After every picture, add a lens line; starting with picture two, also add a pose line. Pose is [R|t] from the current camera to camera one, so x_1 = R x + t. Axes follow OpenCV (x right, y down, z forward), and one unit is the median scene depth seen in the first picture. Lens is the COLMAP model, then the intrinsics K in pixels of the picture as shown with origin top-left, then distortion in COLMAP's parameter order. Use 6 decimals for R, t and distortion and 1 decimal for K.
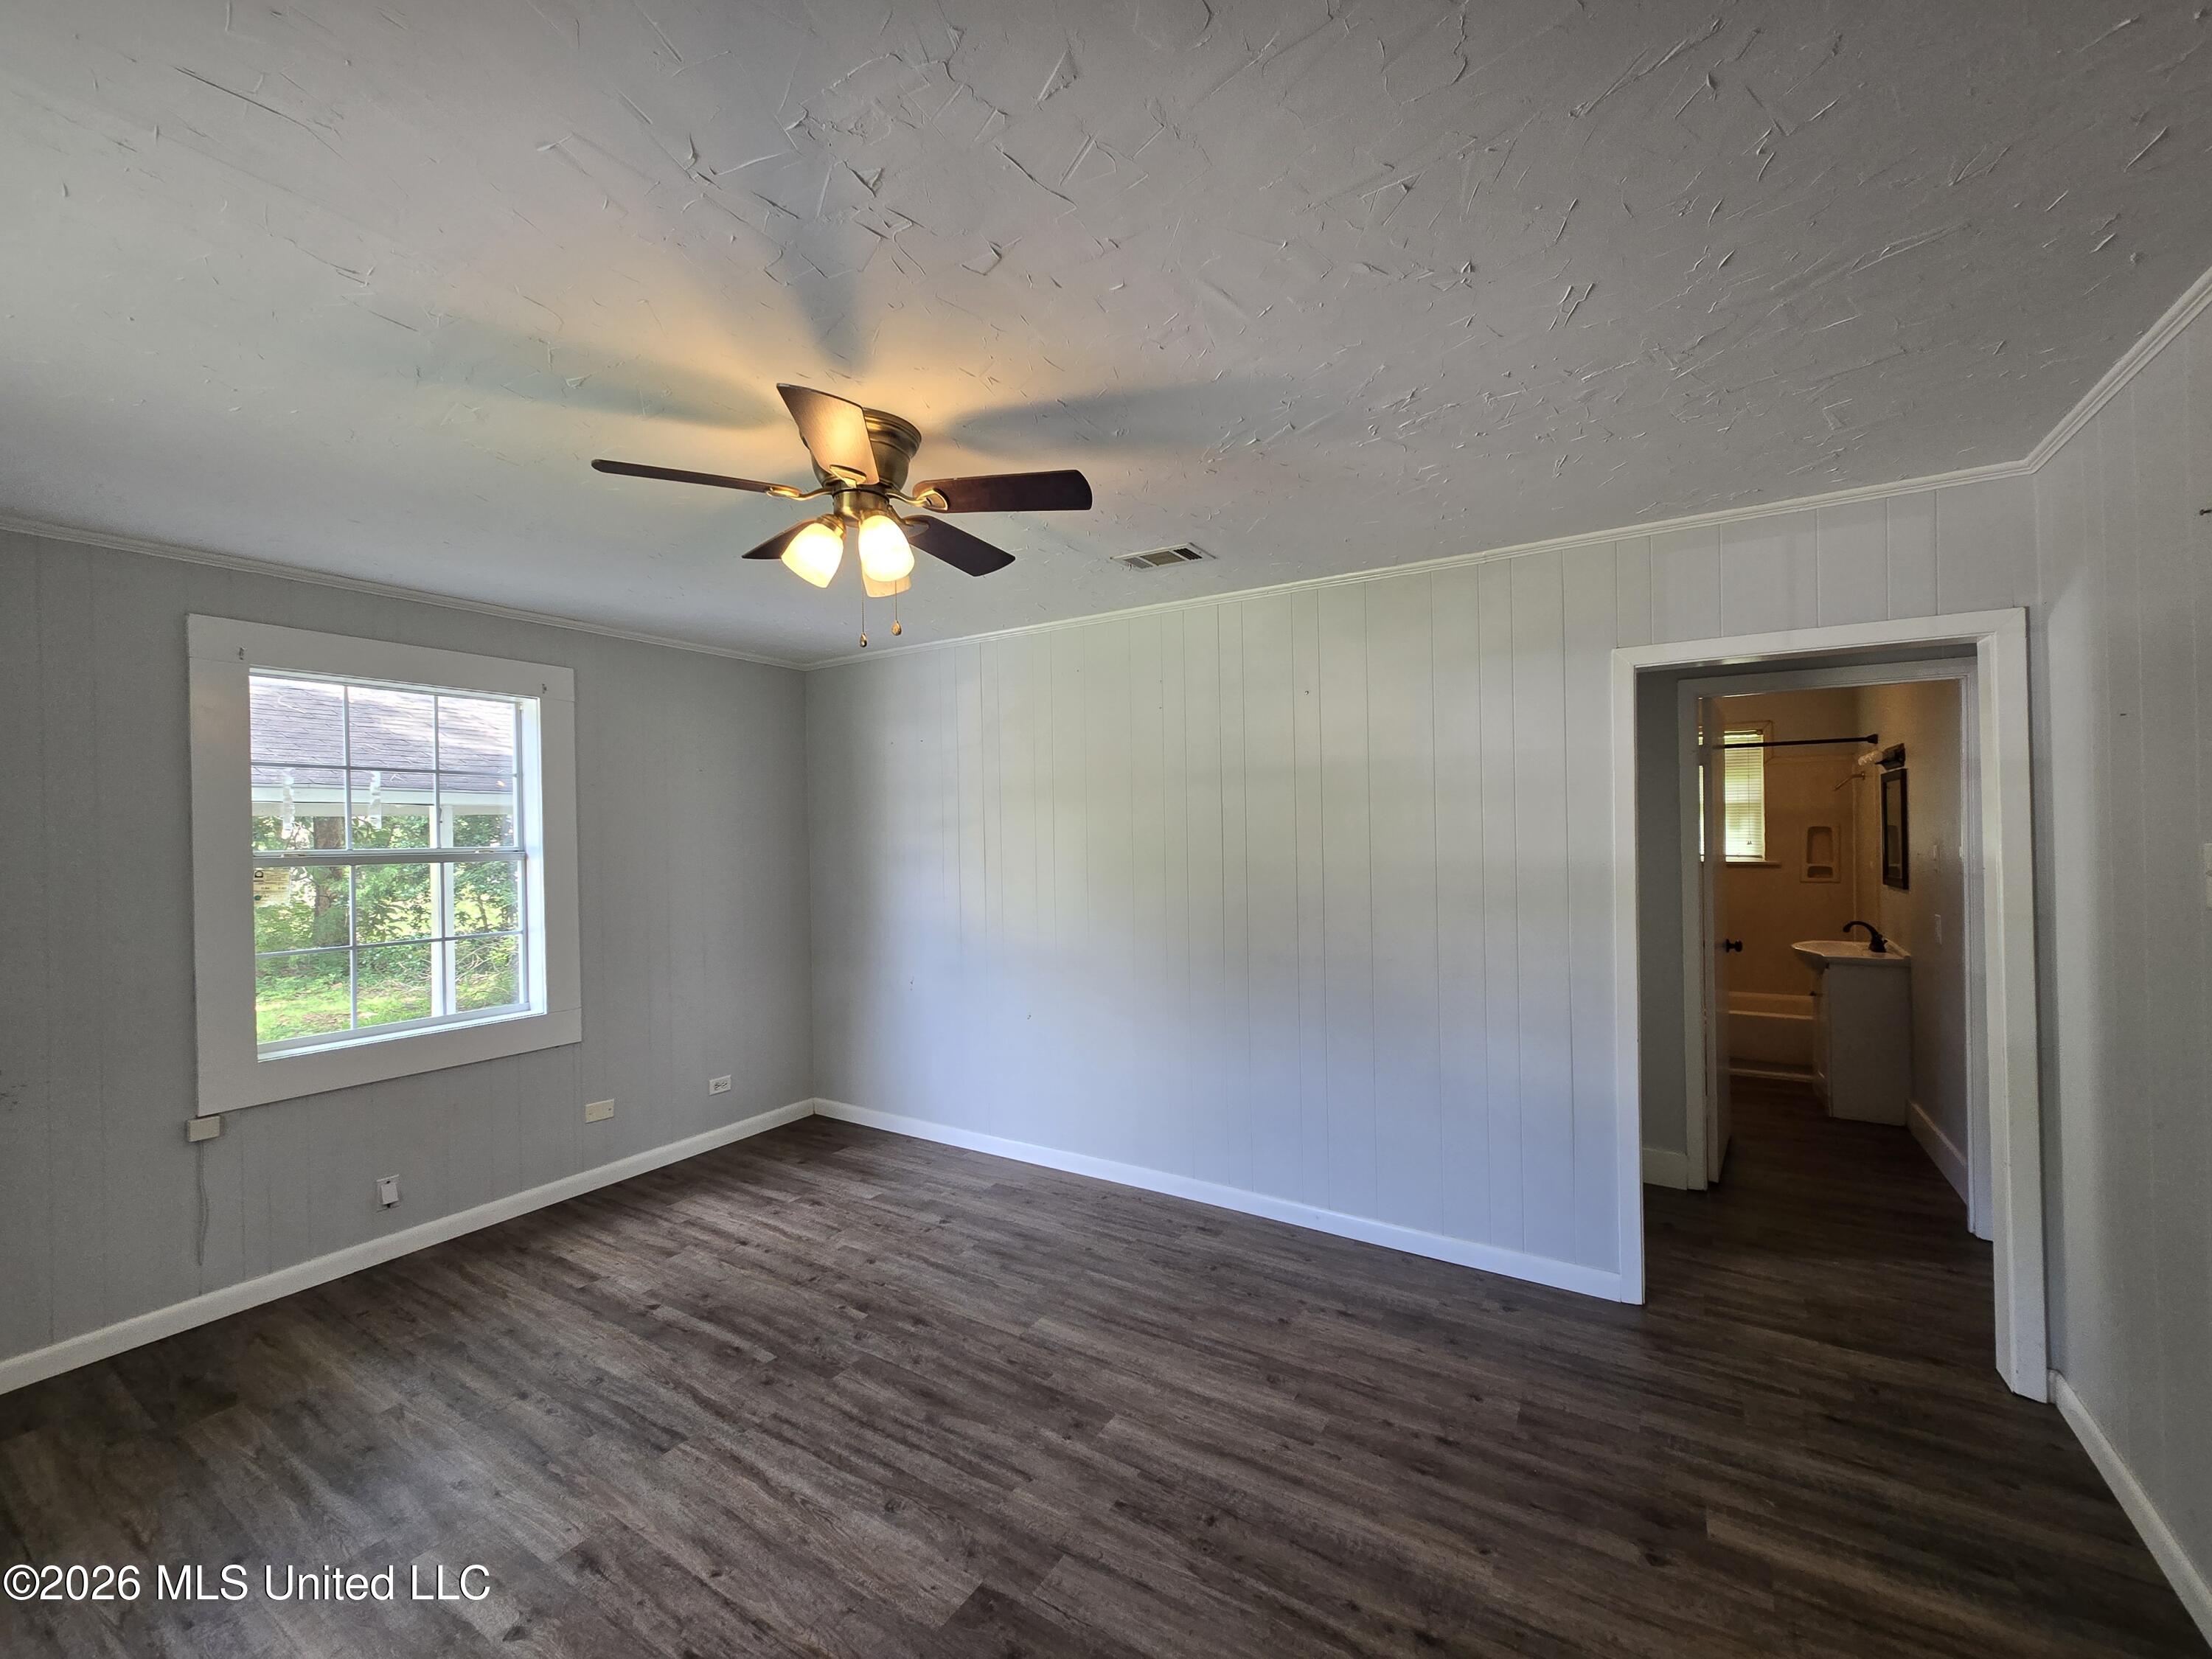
lens RADIAL K [[901.8, 0, 1105.7], [0, 901.8, 838.2], [0, 0, 1]] dist [0.003628, 0.000706]
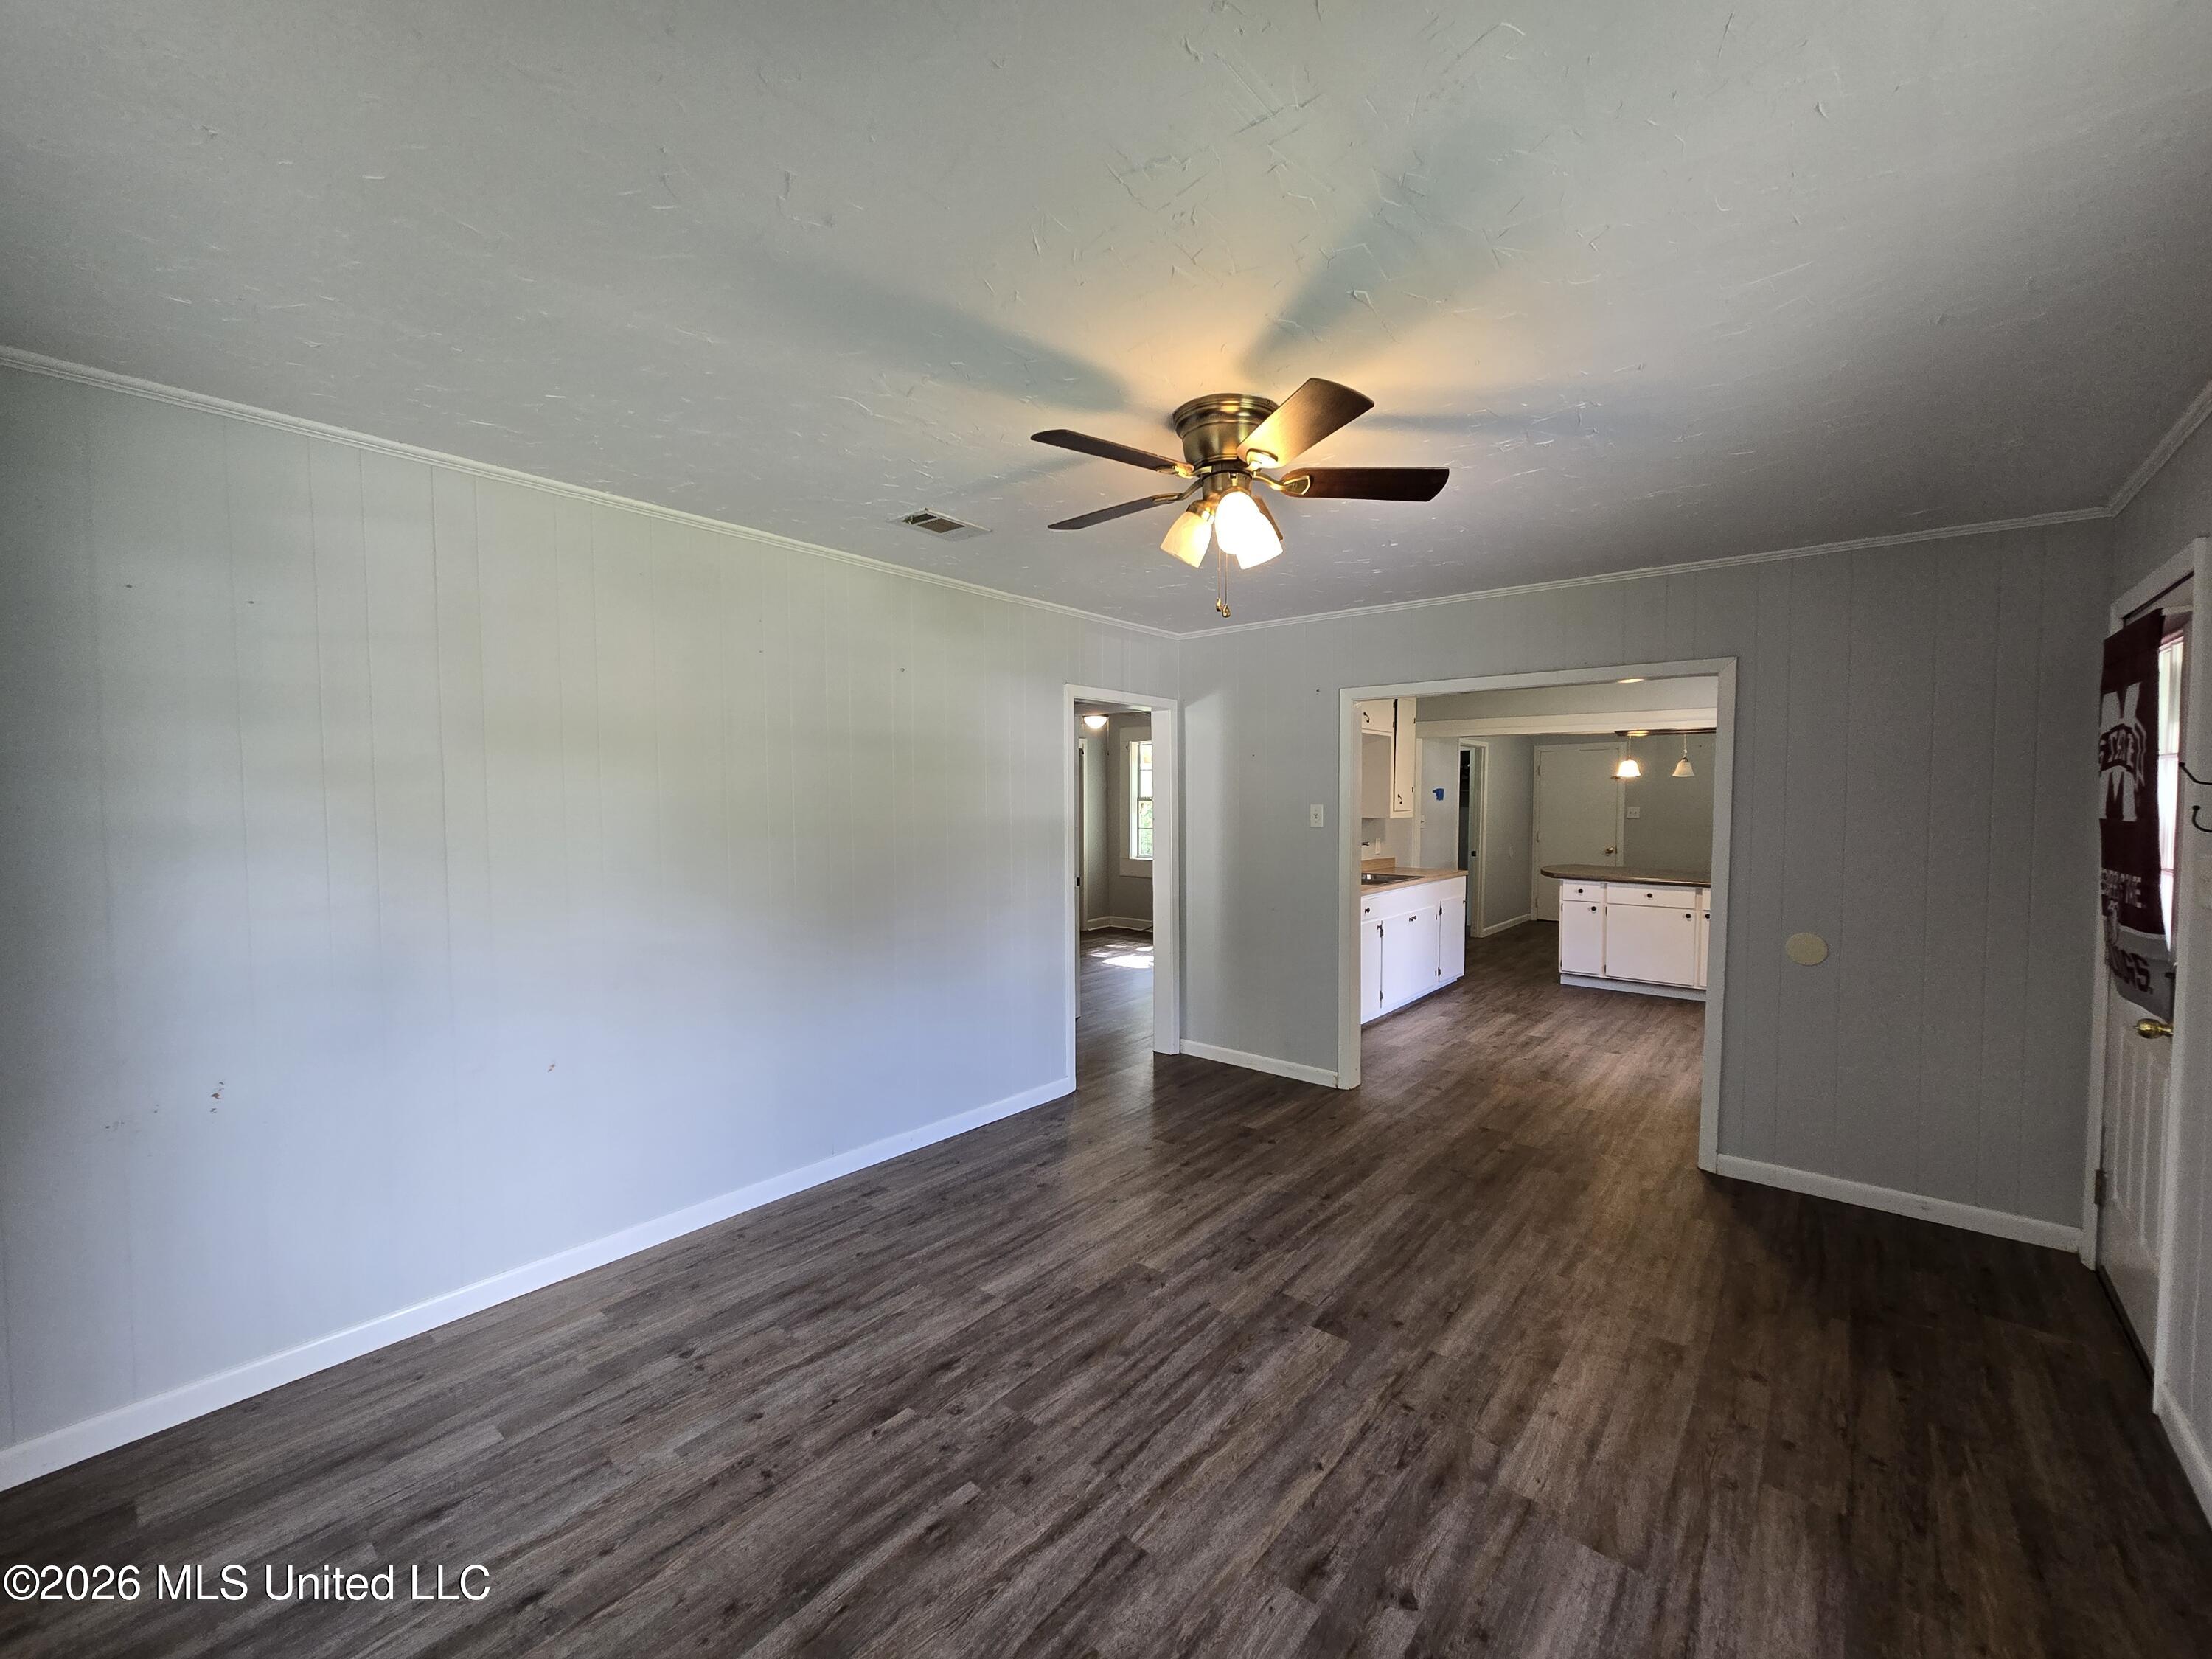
lens RADIAL K [[901.8, 0, 1107.3], [0, 901.8, 831.9], [0, 0, 1]] dist [0.003628, 0.000706]
pose [[0.130681, -0.022076, 0.991179, -1.232235], [0.004548, 0.999755, 0.021667, 0.019821], [-0.991414, 0.001676, 0.130749, 0.895786]]
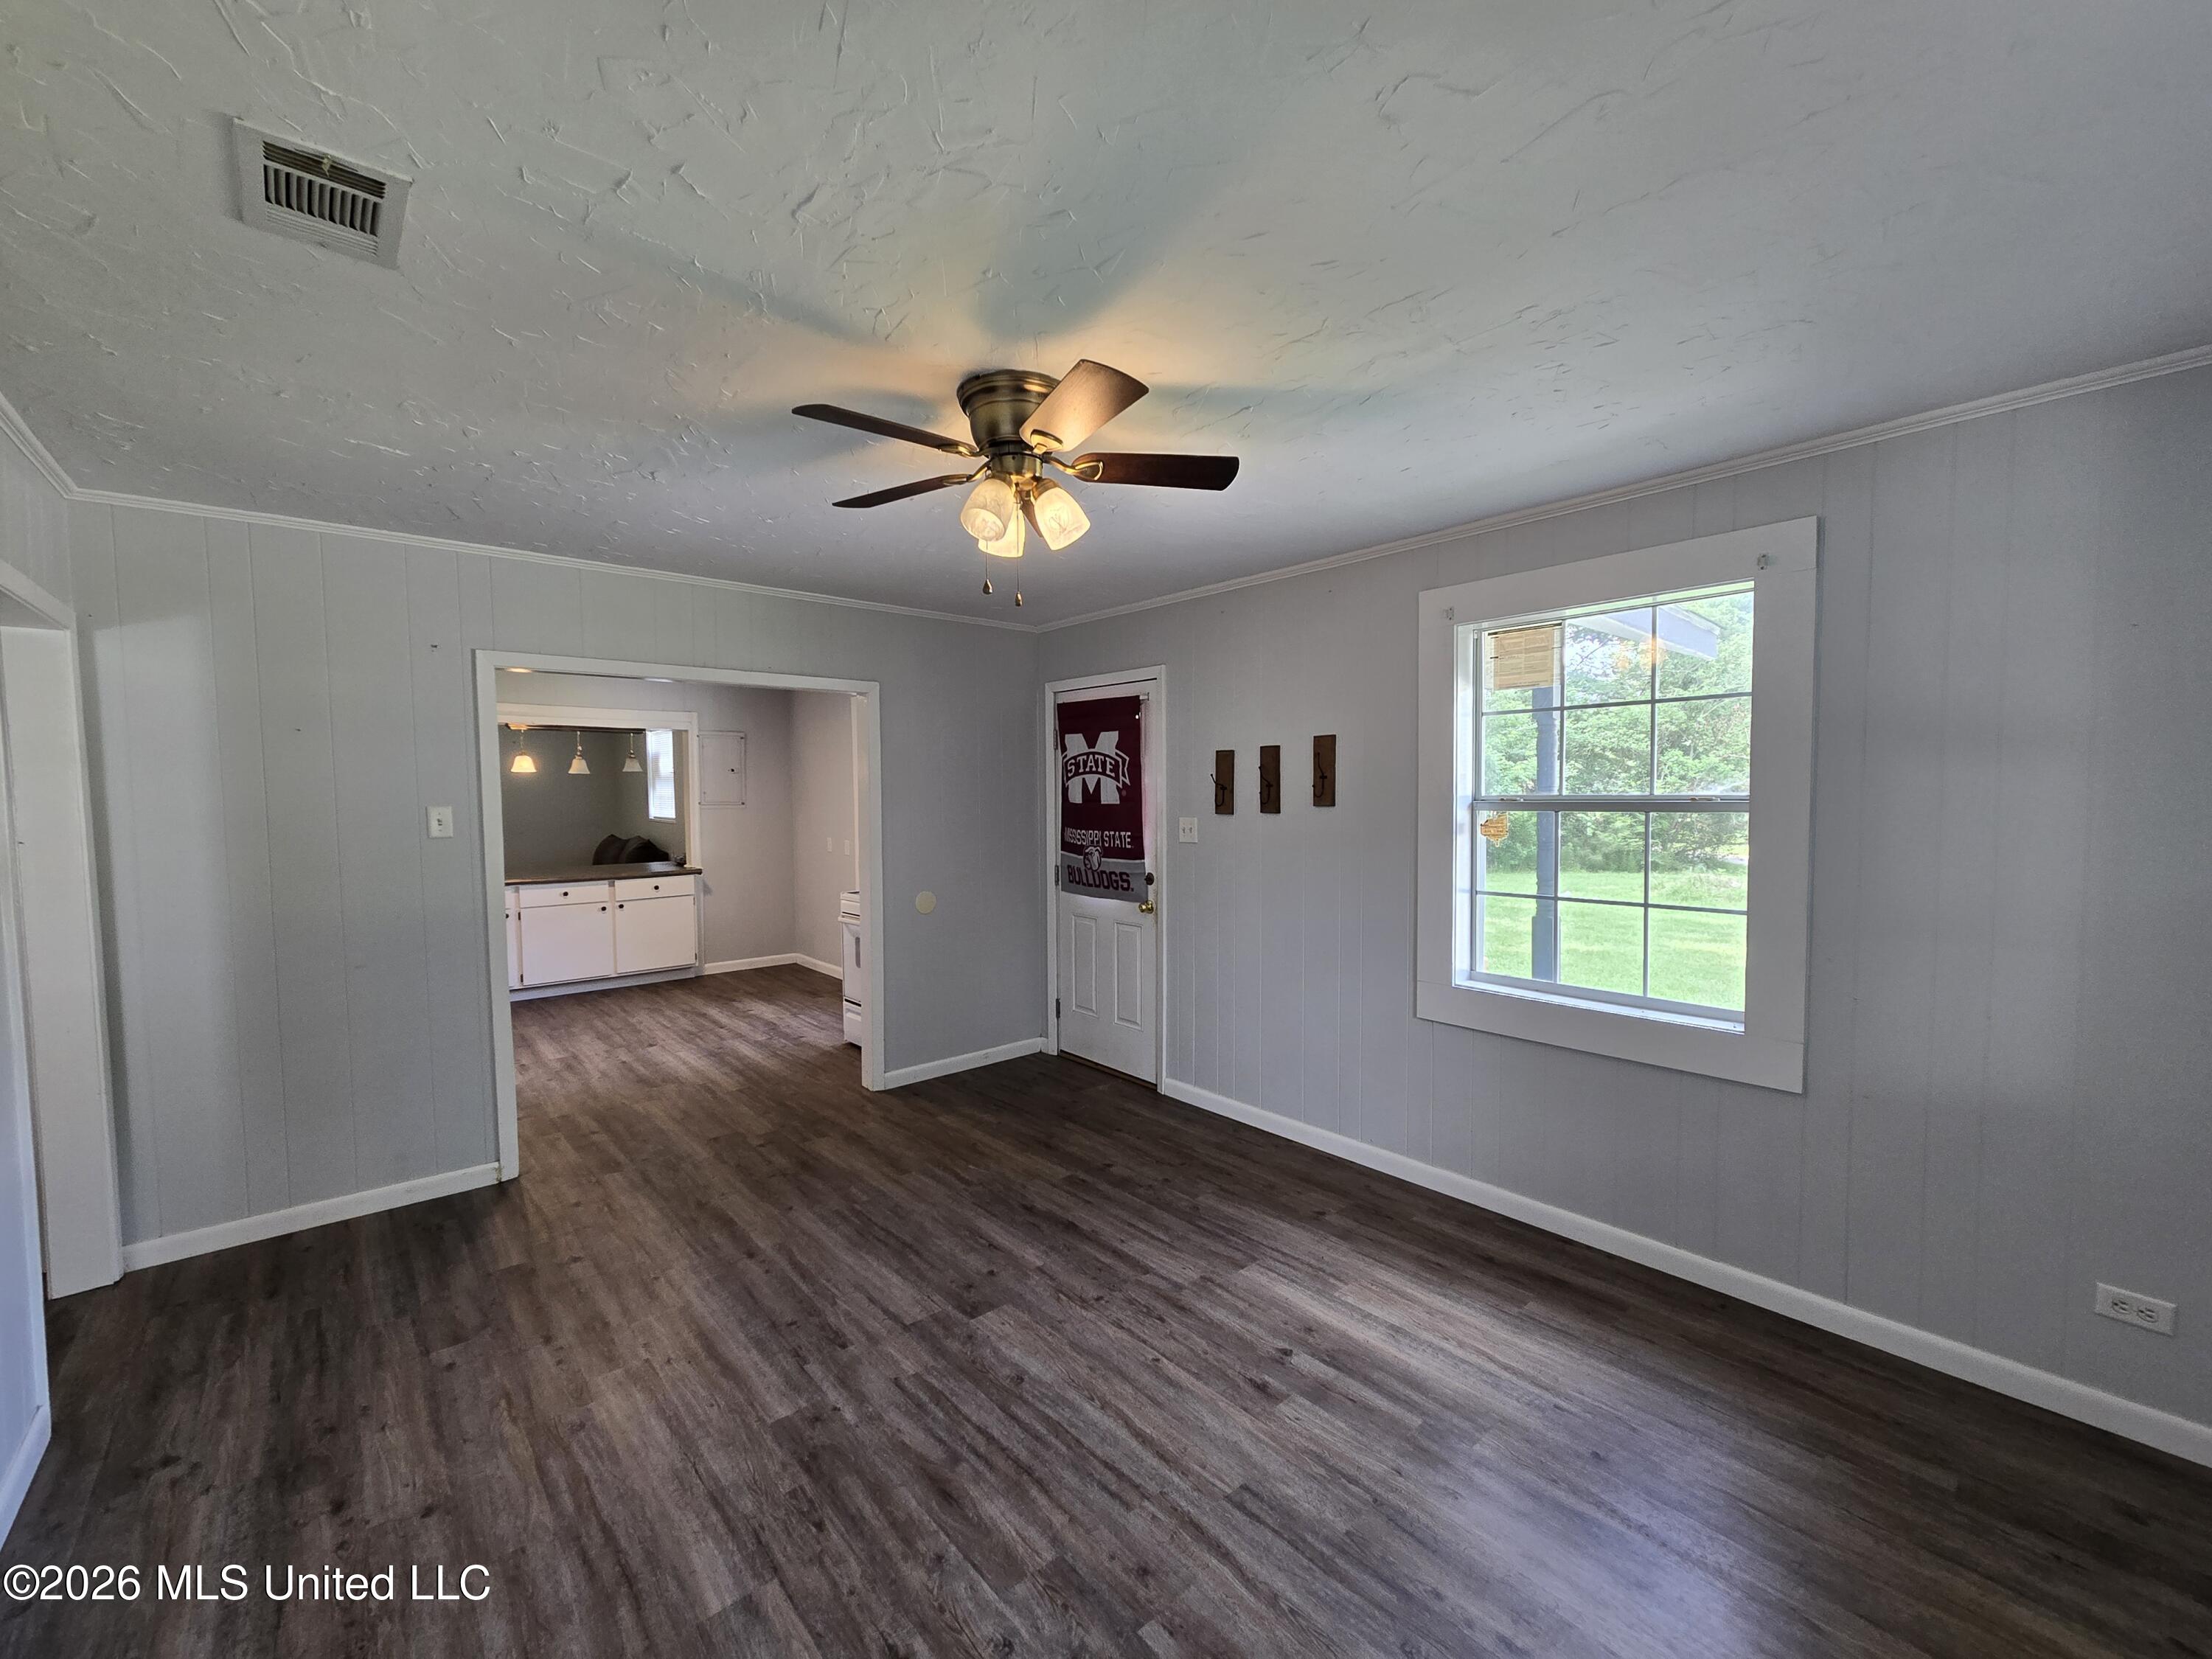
lens RADIAL K [[901.8, 0, 1109.8], [0, 901.8, 830.4], [0, 0, 1]] dist [0.003628, 0.000706]
pose [[-0.957279, 0.008786, 0.289034, -0.601711], [0.023473, 0.998601, 0.047385, -0.000321], [-0.288213, 0.052145, -0.956145, 1.781280]]
